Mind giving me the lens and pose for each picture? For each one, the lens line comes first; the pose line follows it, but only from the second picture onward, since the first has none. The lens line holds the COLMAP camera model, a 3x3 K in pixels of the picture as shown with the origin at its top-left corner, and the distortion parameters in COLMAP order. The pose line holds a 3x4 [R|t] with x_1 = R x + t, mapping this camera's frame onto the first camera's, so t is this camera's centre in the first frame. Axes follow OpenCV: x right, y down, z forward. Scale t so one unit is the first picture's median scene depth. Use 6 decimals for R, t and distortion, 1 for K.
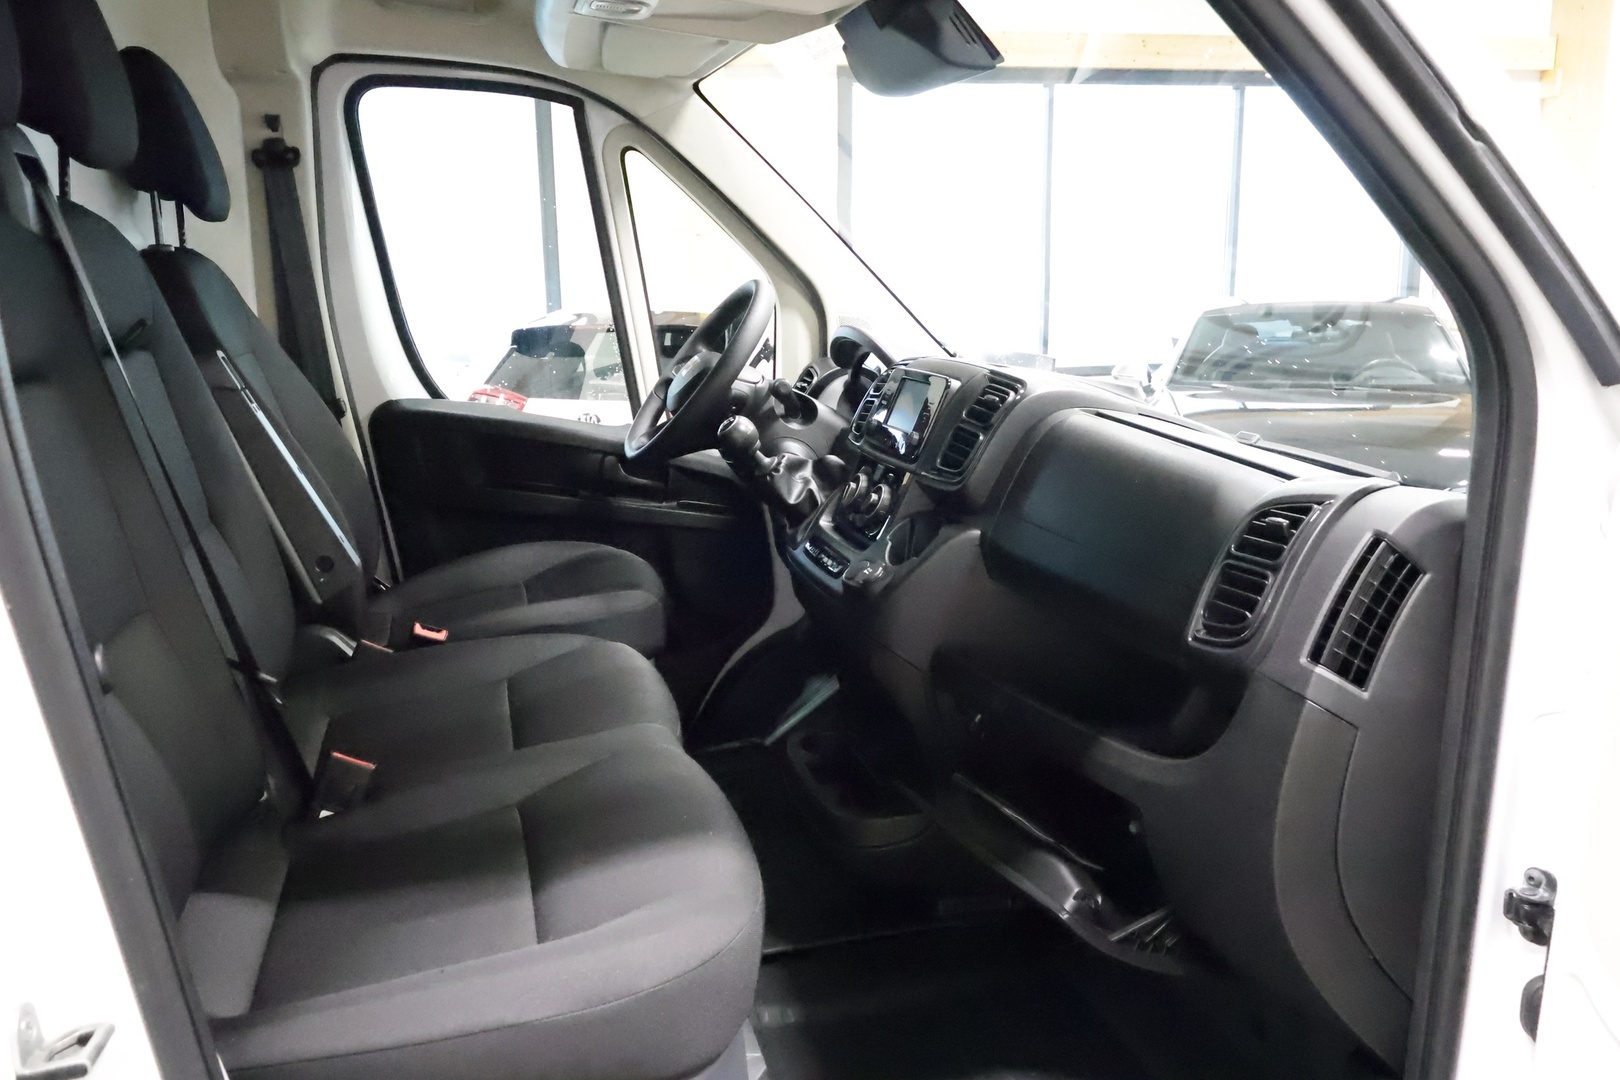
lens RADIAL K [[1240.7, 0, 810.0], [0, 1240.7, 540.0], [0, 0, 1]] dist [-0.007010, 0.005639]
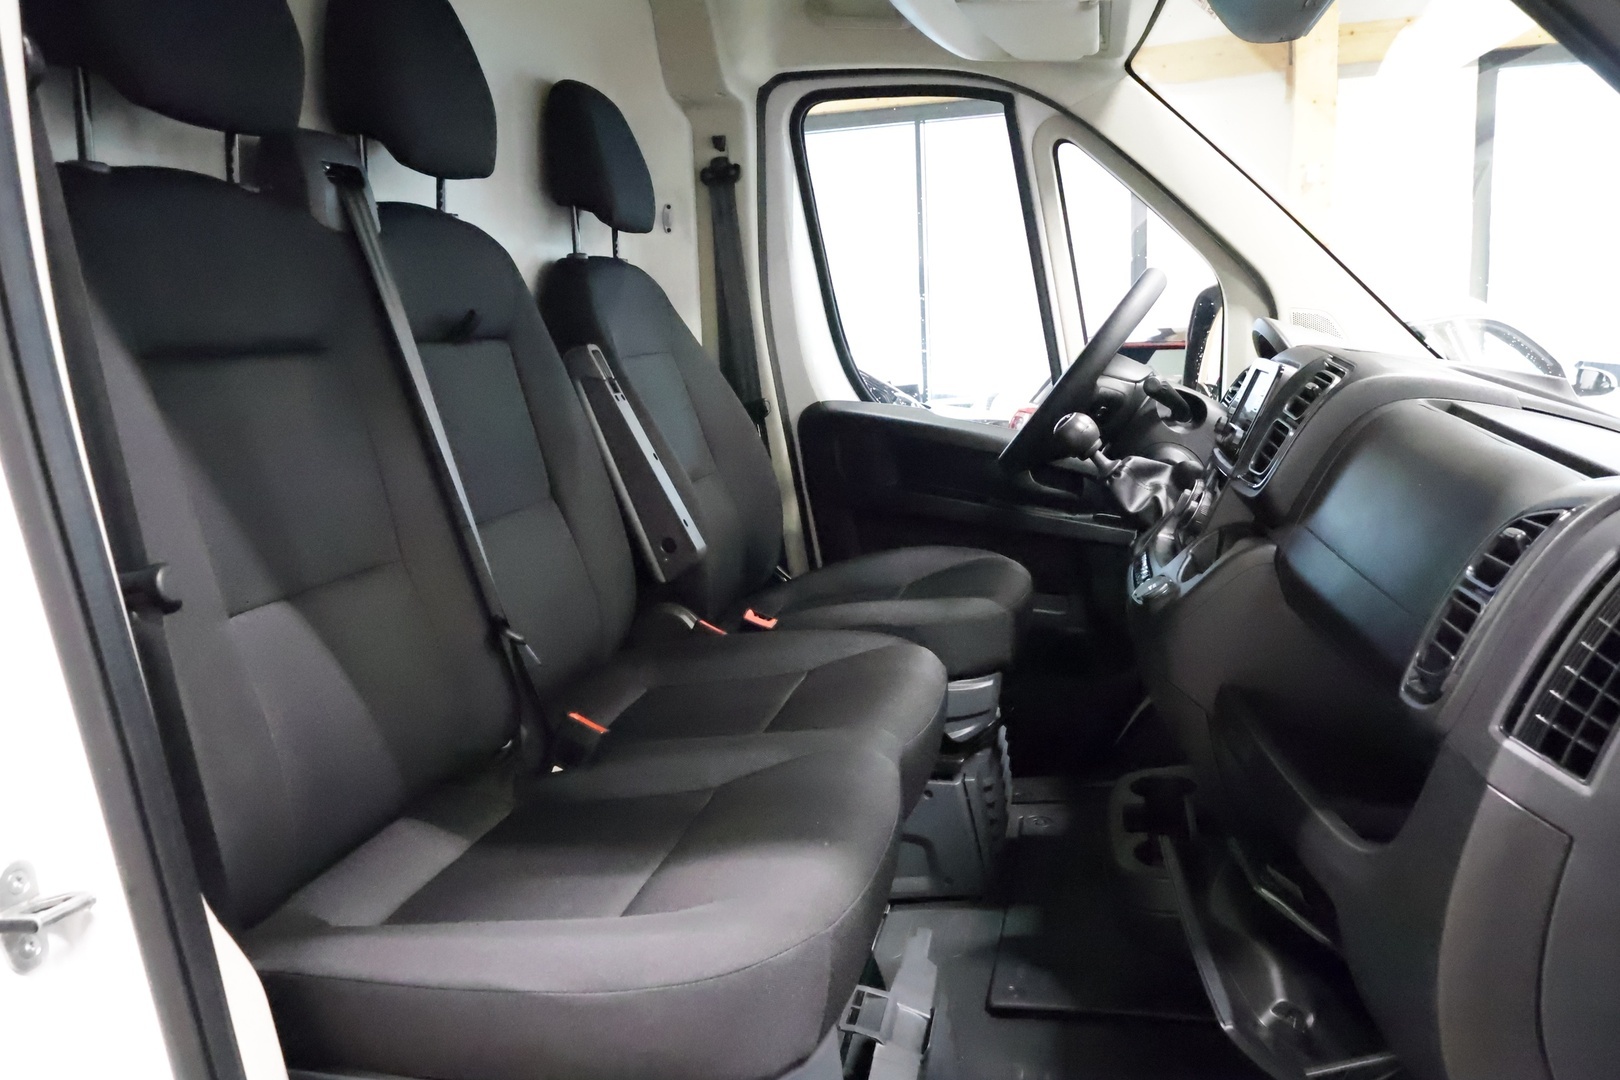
lens RADIAL K [[1240.7, 0, 810.0], [0, 1240.7, 540.0], [0, 0, 1]] dist [-0.007010, 0.005639]
pose [[0.888488, 0.059315, -0.455051, 0.185268], [-0.069088, 0.997599, -0.004860, 0.011042], [0.453670, 0.035756, 0.890452, 0.102929]]
